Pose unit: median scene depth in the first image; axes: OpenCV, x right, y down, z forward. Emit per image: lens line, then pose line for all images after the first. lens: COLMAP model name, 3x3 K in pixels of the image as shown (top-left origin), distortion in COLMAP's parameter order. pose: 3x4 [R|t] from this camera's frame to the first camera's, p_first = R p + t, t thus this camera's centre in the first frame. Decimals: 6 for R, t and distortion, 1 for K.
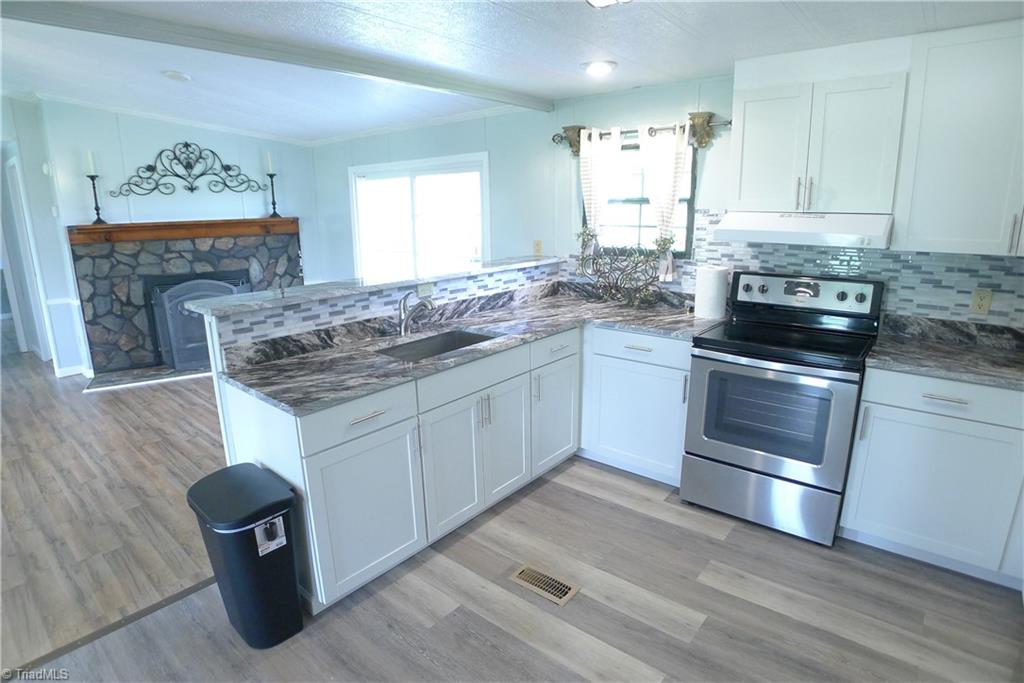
lens RADIAL K [[542.8, 0, 512.0], [0, 542.8, 341.5], [0, 0, 1]] dist [-0.109716, 0.031615]
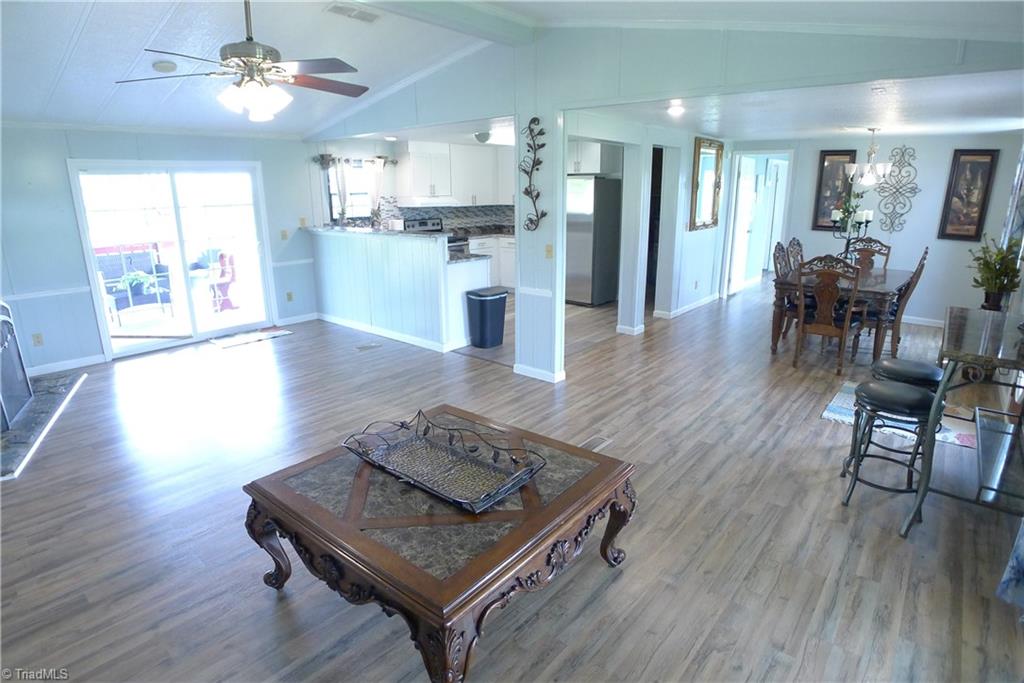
lens RADIAL K [[542.8, 0, 512.0], [0, 542.8, 341.5], [0, 0, 1]] dist [-0.109716, 0.031615]
pose [[-0.000478, -0.253456, 0.967347, -2.240518], [0.249314, 0.936771, 0.245568, -0.094600], [-0.968423, 0.241290, 0.062742, 0.492018]]
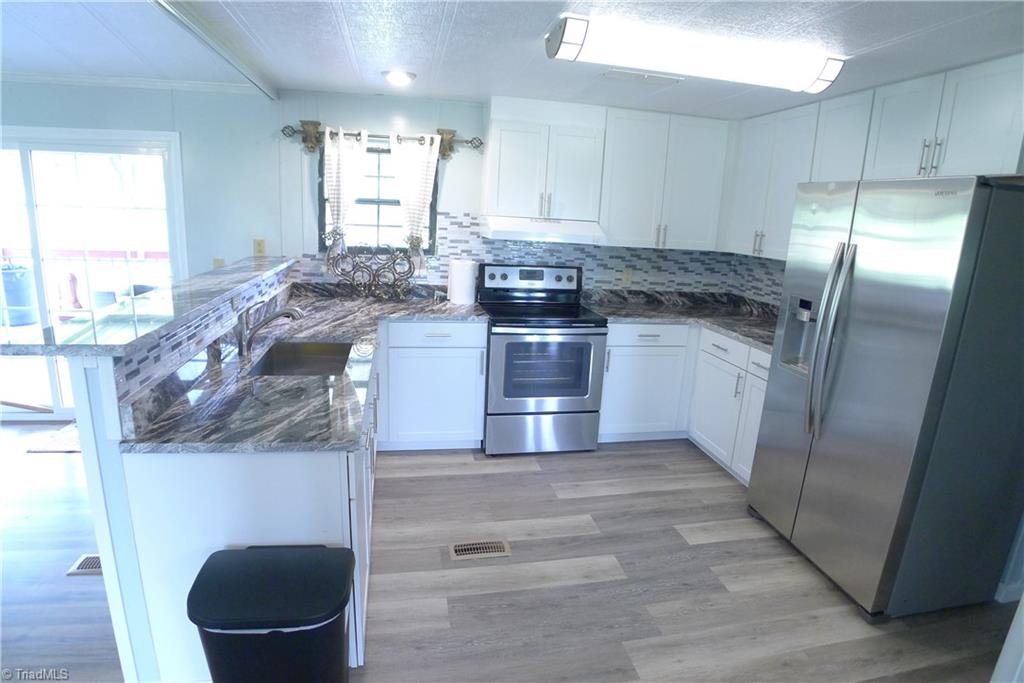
lens RADIAL K [[542.8, 0, 512.0], [0, 542.8, 341.5], [0, 0, 1]] dist [-0.109716, 0.031615]
pose [[0.620485, -0.136332, 0.772277, -0.540807], [0.129598, 0.989059, 0.070476, -0.034203], [-0.773436, 0.056357, 0.631364, 0.167514]]
